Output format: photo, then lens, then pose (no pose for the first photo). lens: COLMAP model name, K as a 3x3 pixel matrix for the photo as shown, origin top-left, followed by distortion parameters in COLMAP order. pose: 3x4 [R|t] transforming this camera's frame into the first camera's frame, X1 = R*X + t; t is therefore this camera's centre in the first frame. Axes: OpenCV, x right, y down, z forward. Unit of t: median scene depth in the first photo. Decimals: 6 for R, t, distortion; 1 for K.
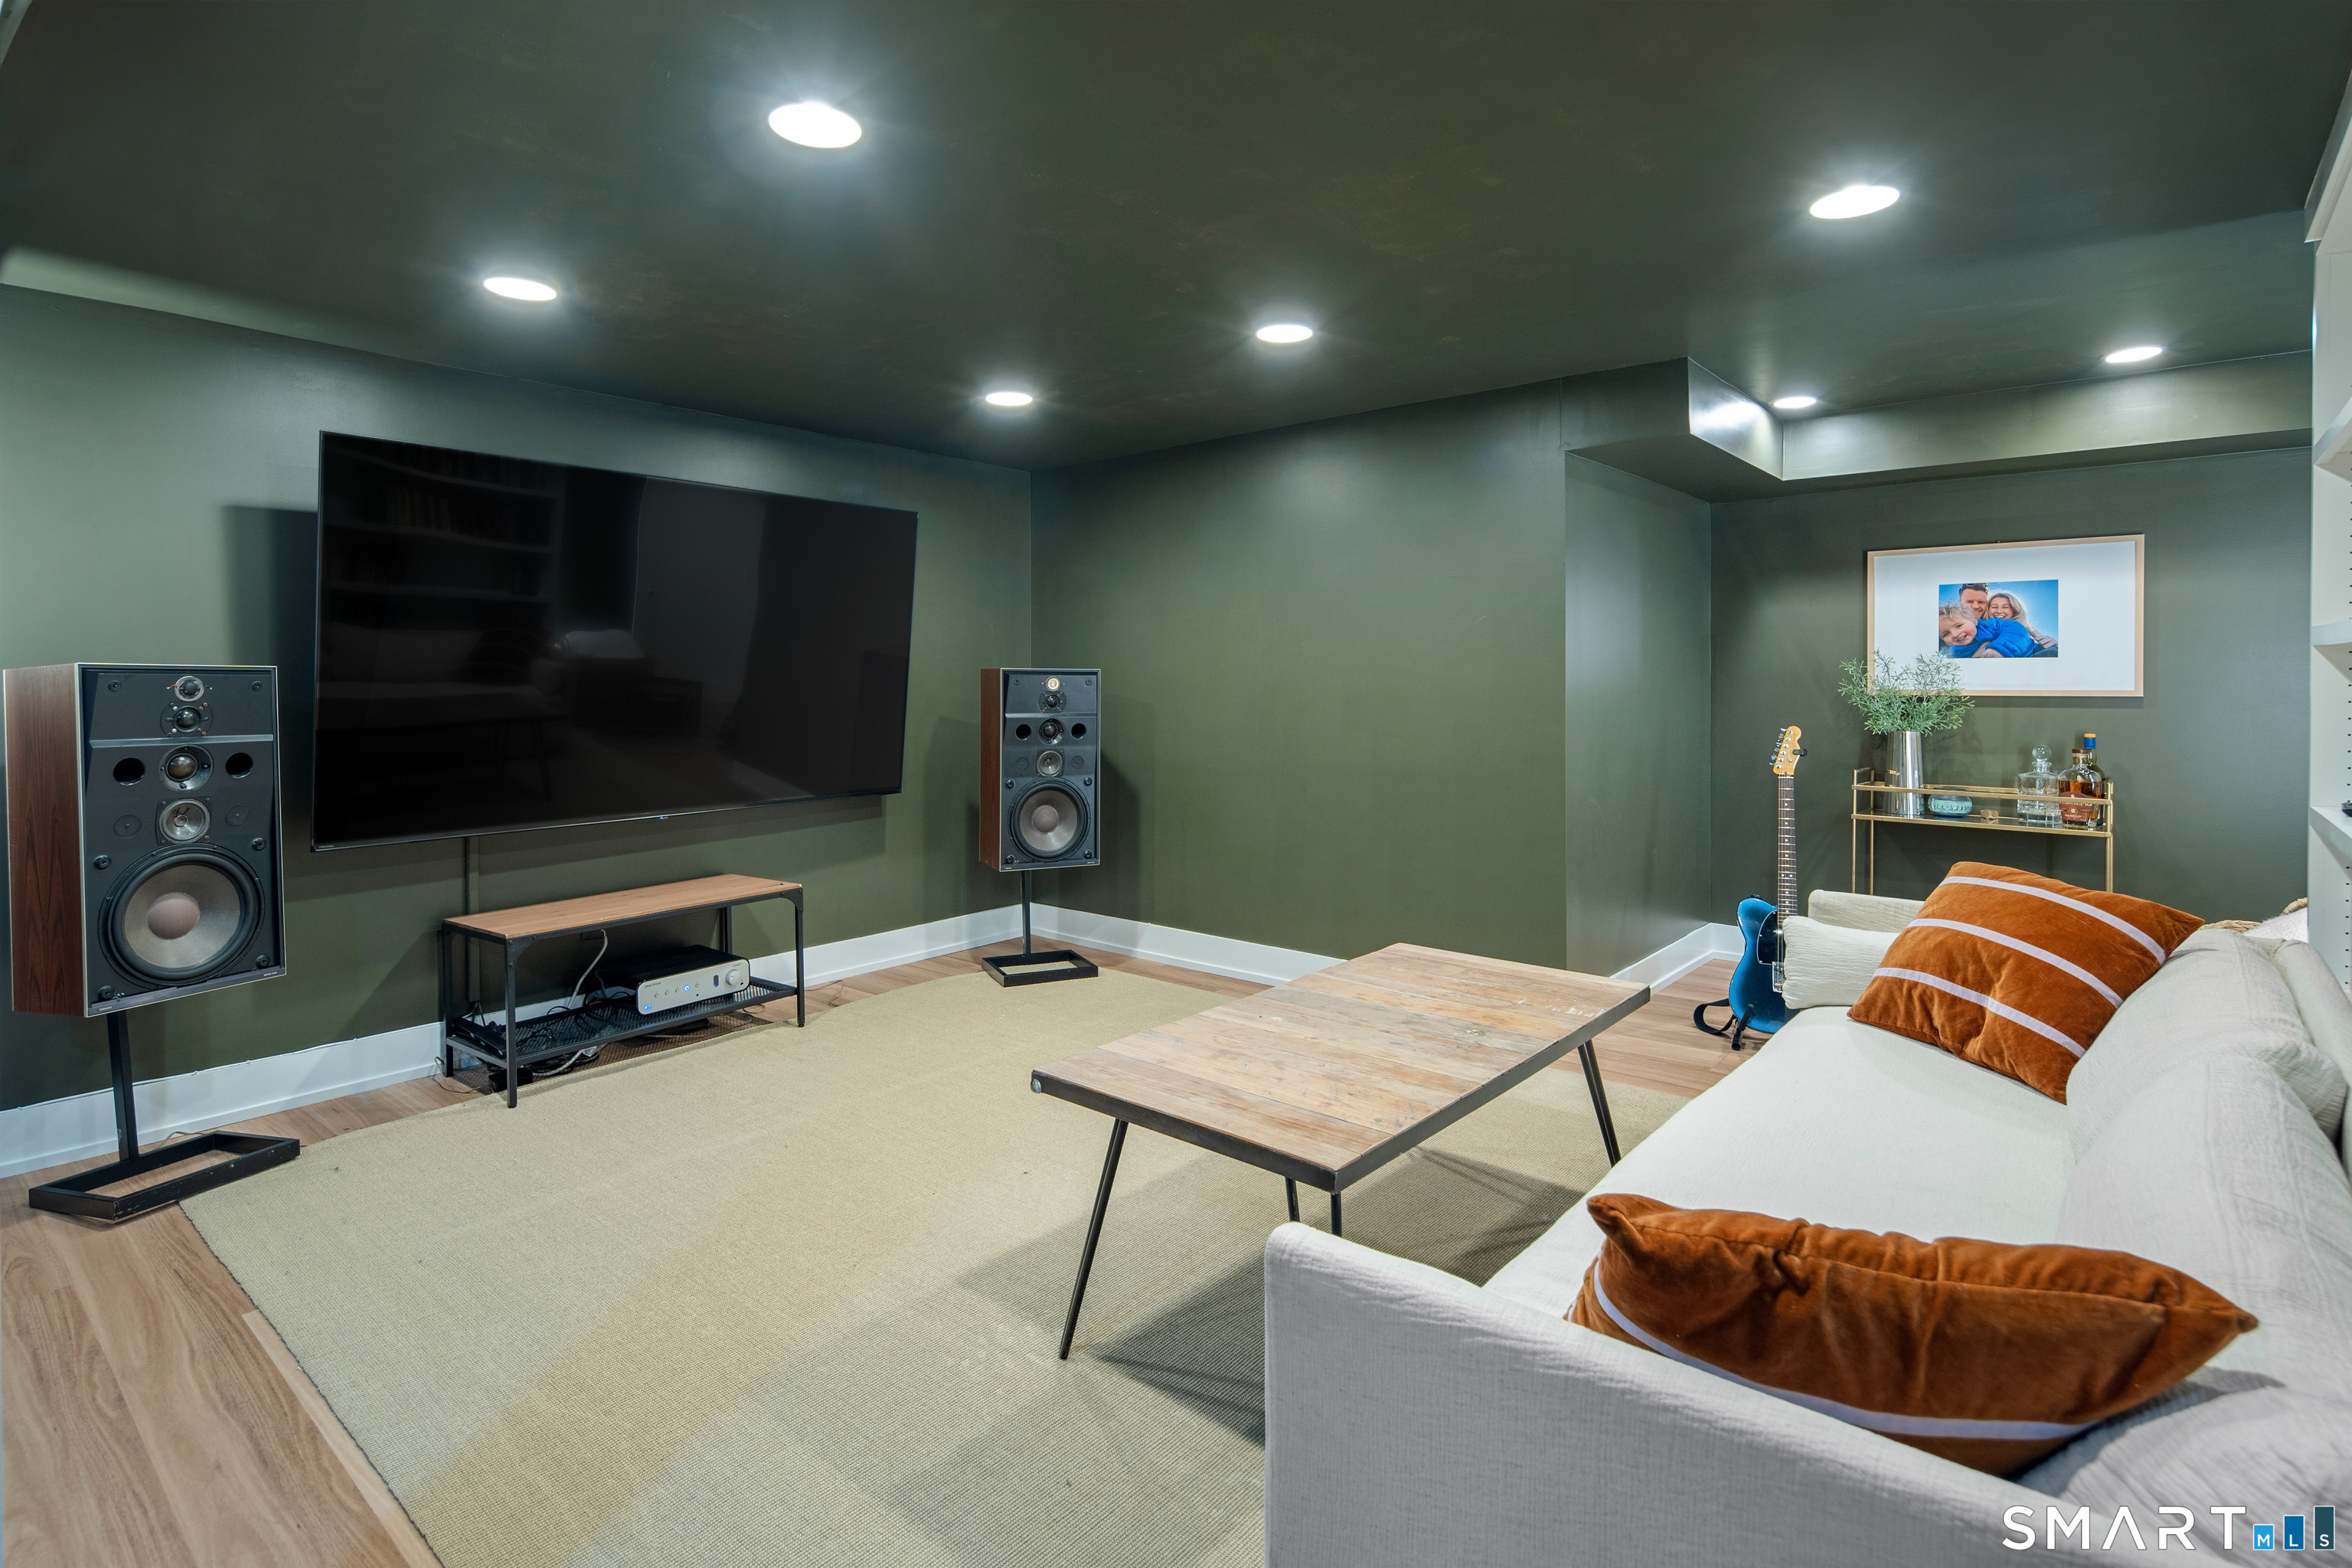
lens RADIAL K [[1167.7, 0, 1174.9], [0, 1167.7, 704.6], [0, 0, 1]] dist [0.014007, 0.000030]
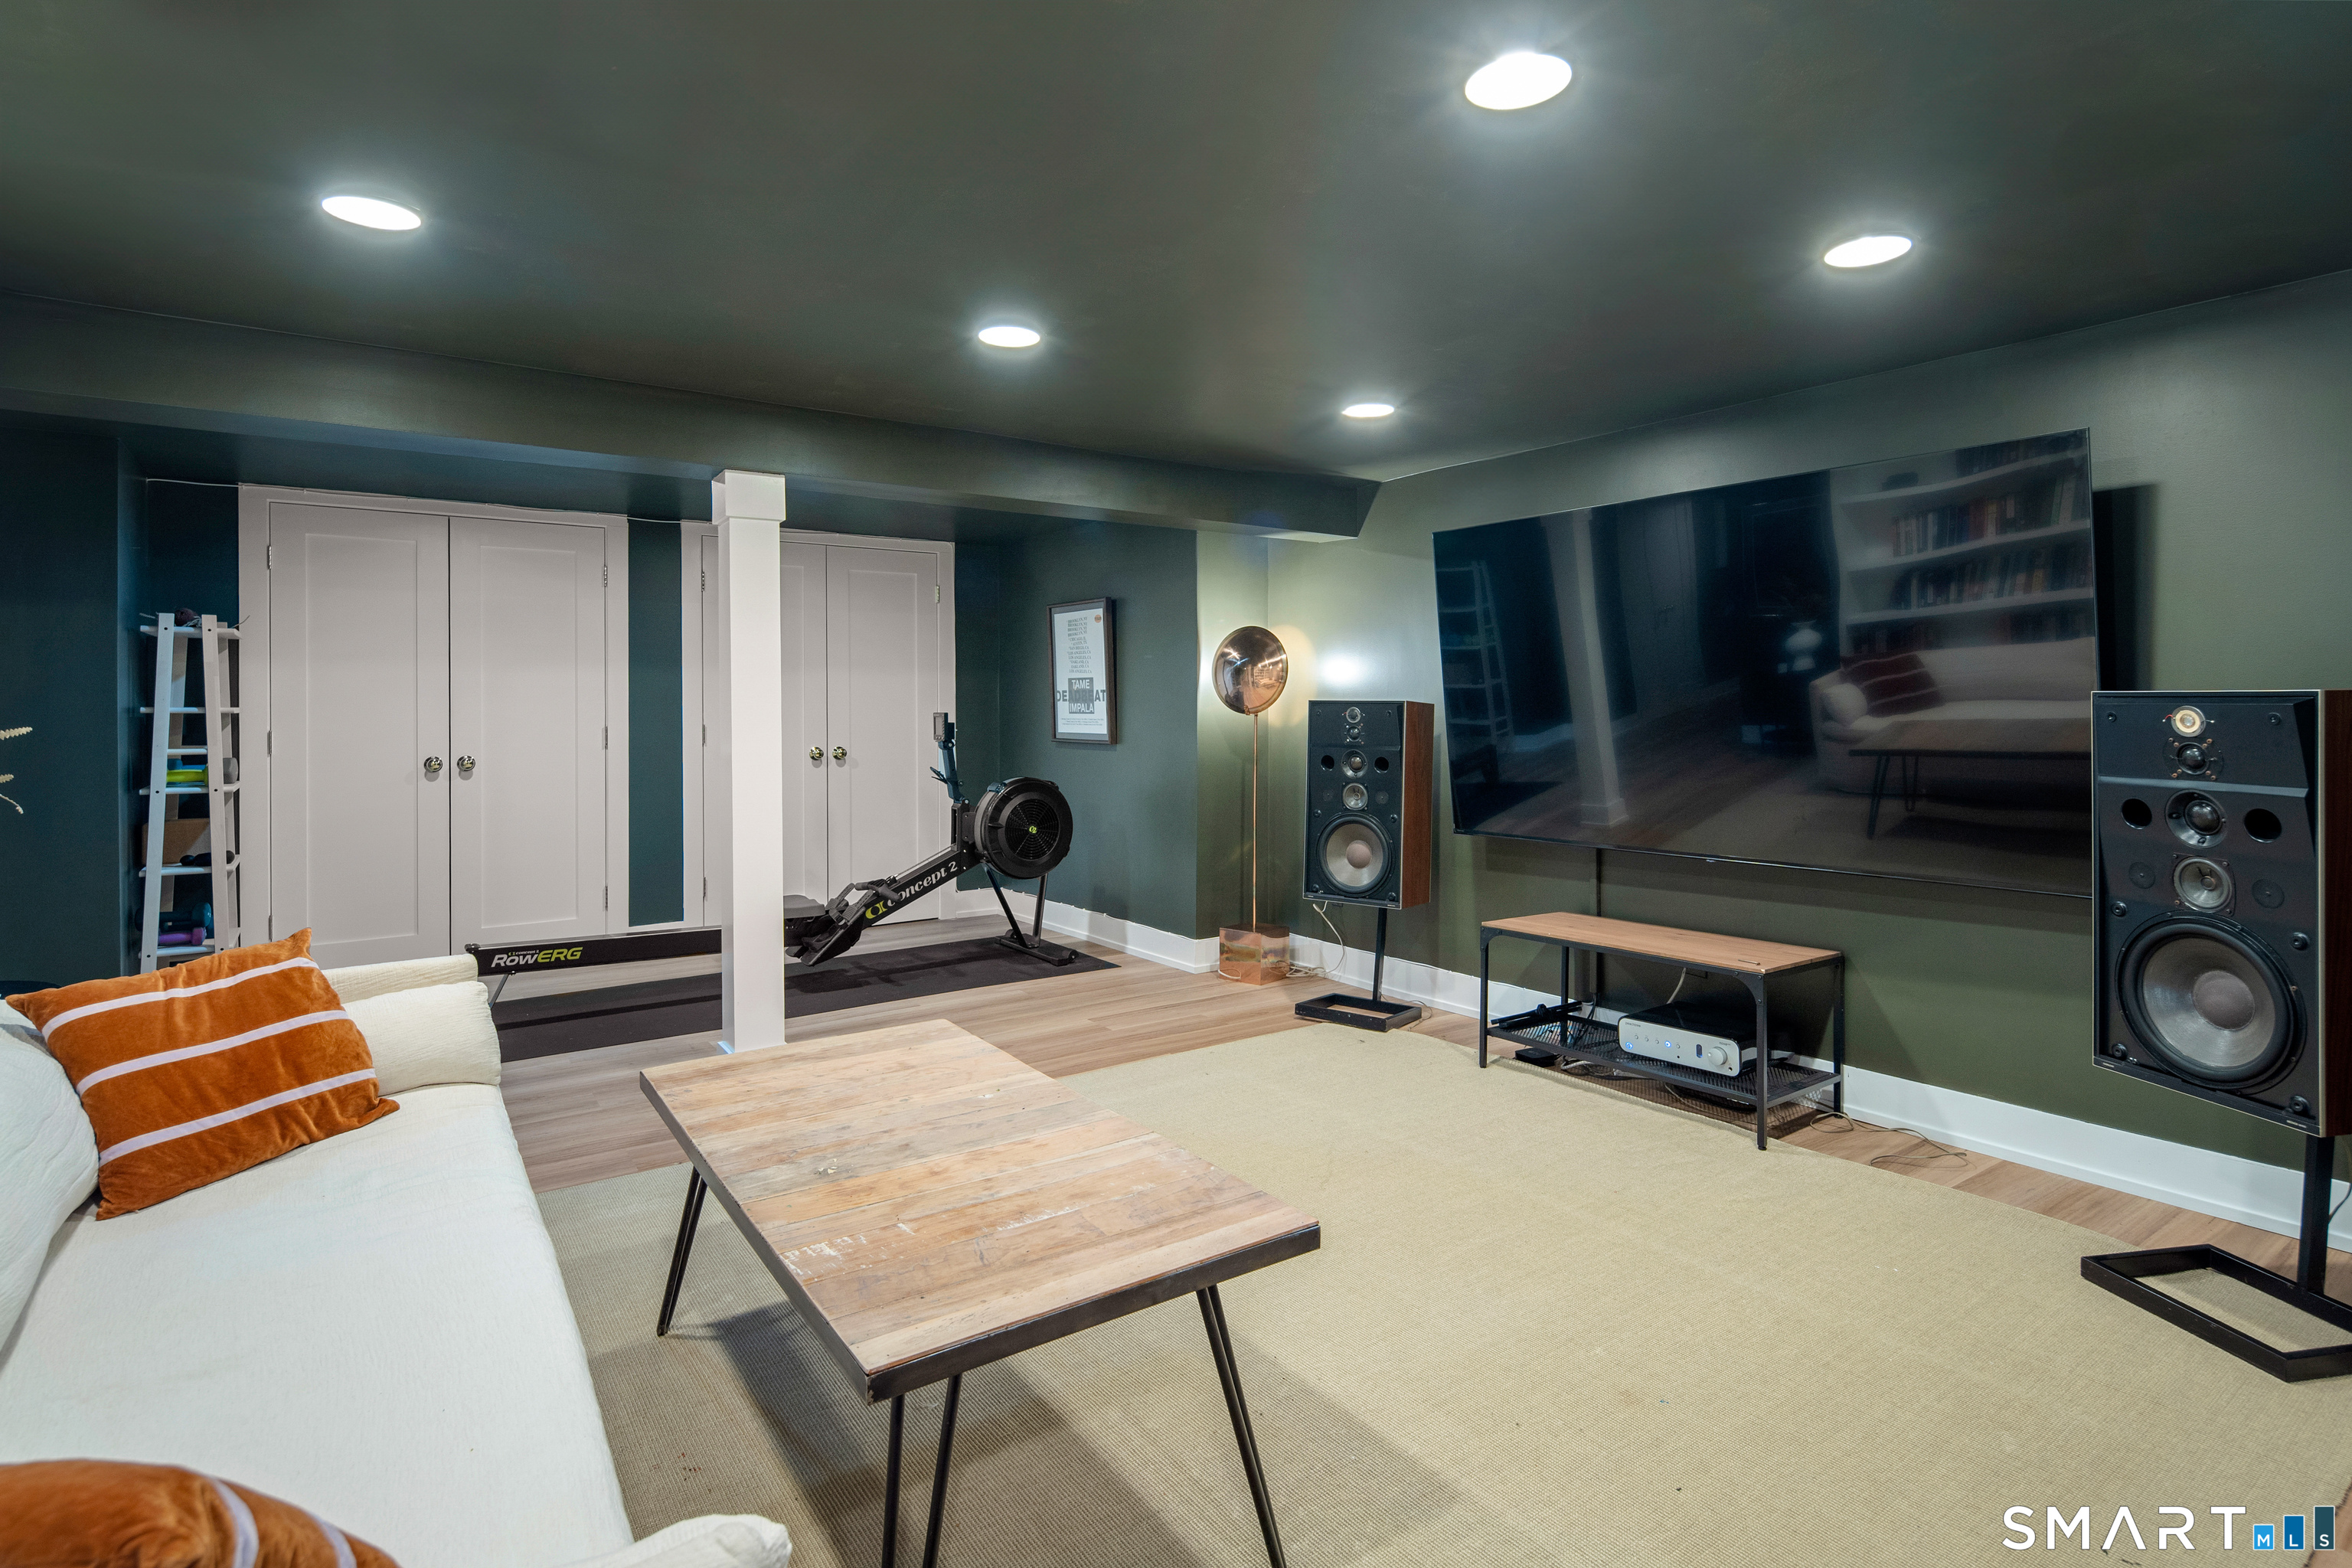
lens RADIAL K [[1167.7, 0, 1174.9], [0, 1167.7, 704.6], [0, 0, 1]] dist [0.014007, 0.000030]
pose [[-0.246313, 0.000632, -0.969190, 0.779591], [-0.018780, 0.999809, 0.005424, -0.031386], [0.969008, 0.019537, -0.246254, 1.148918]]
